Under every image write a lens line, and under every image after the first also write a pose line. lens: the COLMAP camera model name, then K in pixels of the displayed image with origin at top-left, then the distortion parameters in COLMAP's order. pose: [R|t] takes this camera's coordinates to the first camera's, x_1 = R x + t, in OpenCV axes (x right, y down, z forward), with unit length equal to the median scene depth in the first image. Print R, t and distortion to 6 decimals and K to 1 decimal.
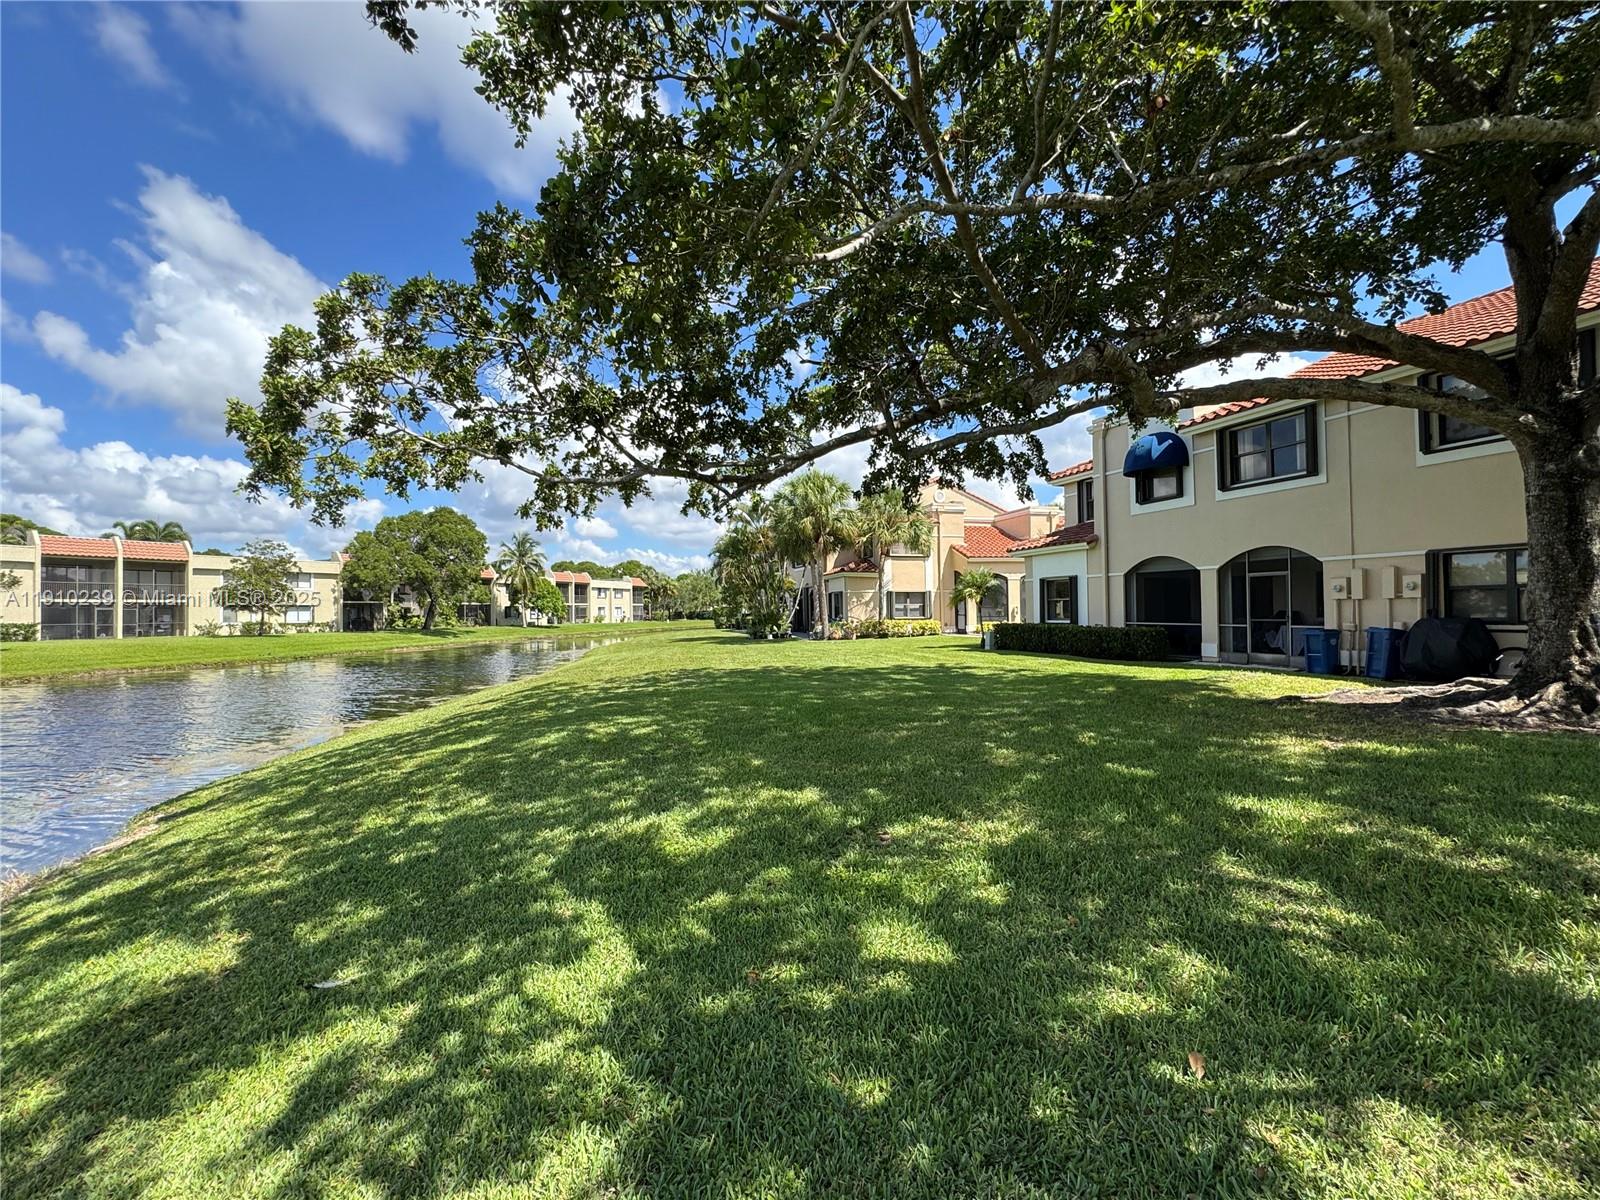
lens RADIAL K [[698.2, 0, 792.8], [0, 698.2, 602.6], [0, 0, 1]] dist [0.000161, 0.001234]
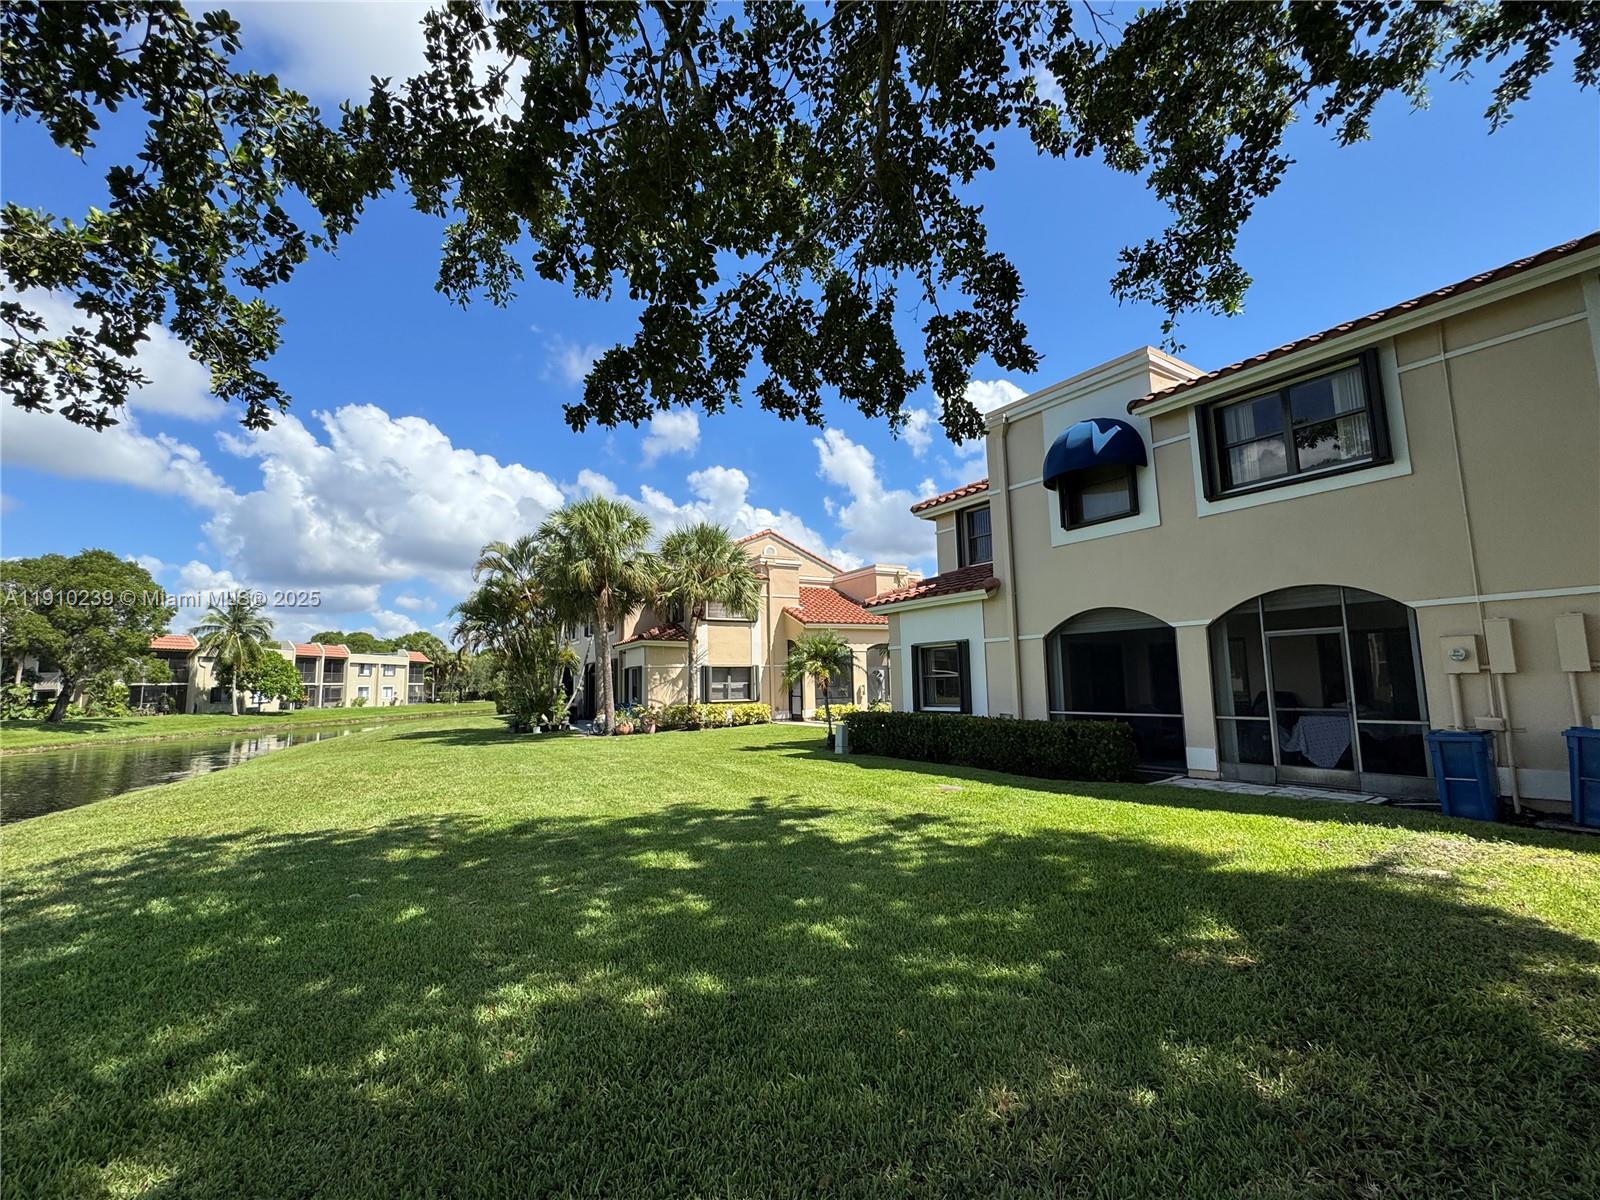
lens RADIAL K [[698.2, 0, 795.4], [0, 698.2, 603.6], [0, 0, 1]] dist [0.000161, 0.001234]
pose [[0.970637, 0.022261, 0.239517, 0.056342], [0.003988, 0.994083, -0.108550, -0.000947], [-0.240516, 0.106317, 0.964805, 0.260590]]
